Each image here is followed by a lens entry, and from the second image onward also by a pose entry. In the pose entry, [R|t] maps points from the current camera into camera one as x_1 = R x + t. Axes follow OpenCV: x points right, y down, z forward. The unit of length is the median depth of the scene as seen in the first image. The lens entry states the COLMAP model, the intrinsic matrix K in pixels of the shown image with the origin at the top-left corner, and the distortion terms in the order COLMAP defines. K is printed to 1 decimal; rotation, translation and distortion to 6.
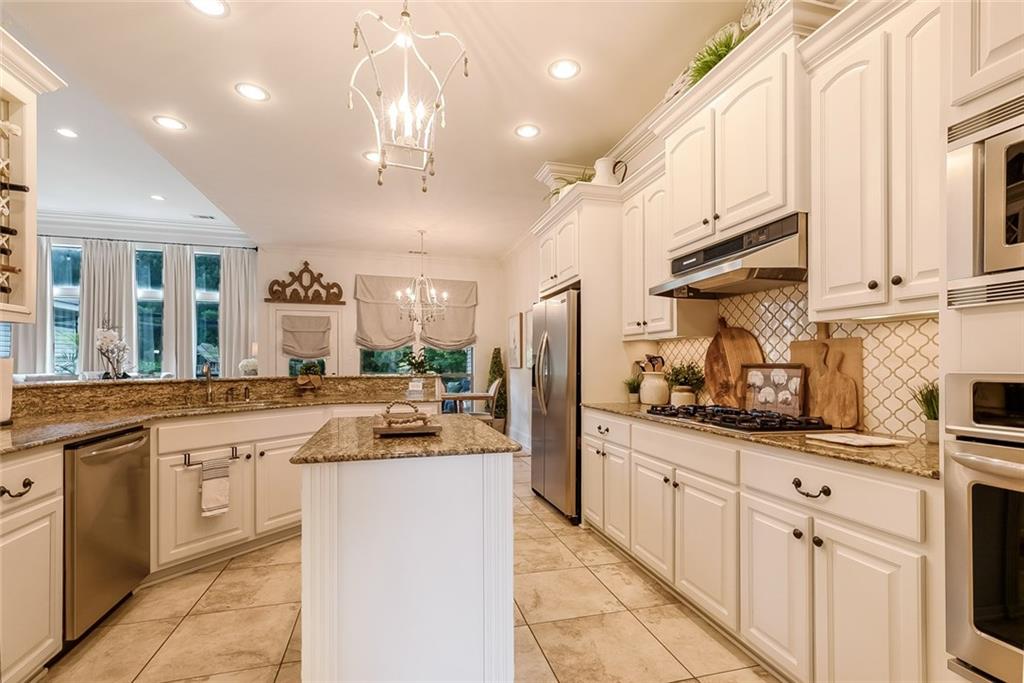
lens RADIAL K [[465.6, 0, 509.2], [0, 465.6, 368.6], [0, 0, 1]] dist [0.007889, 0.000070]
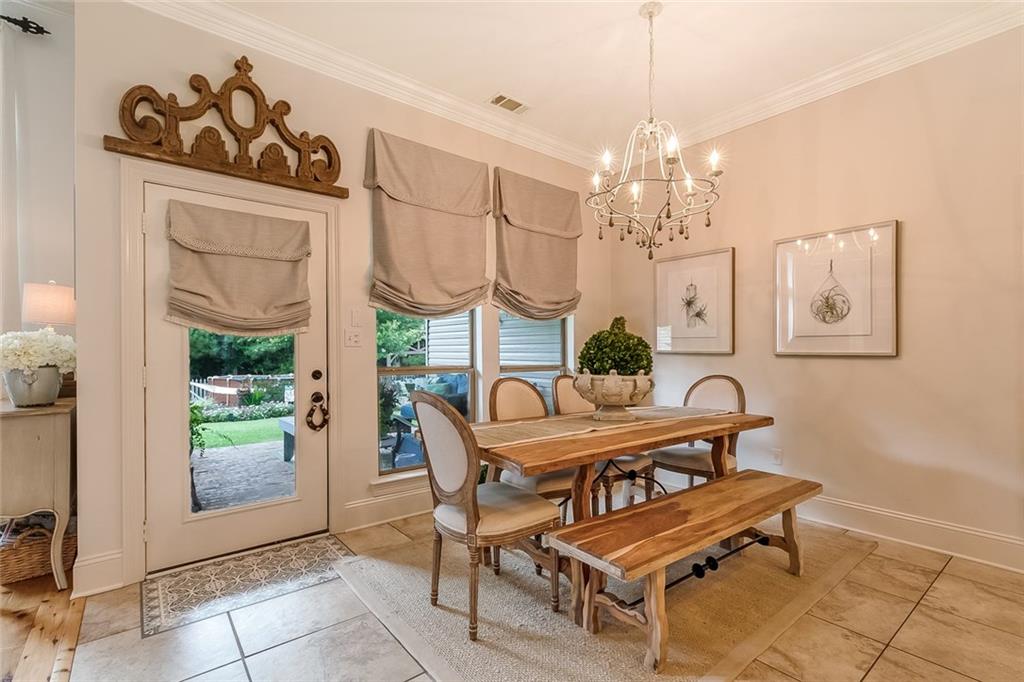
lens RADIAL K [[465.6, 0, 511.5], [0, 465.6, 344.0], [0, 0, 1]] dist [0.007889, 0.000070]
pose [[0.914641, -0.000780, 0.404266, -0.391619], [0.001298, 0.999999, -0.001008, -0.010910], [-0.404265, 0.001447, 0.914641, 0.588051]]
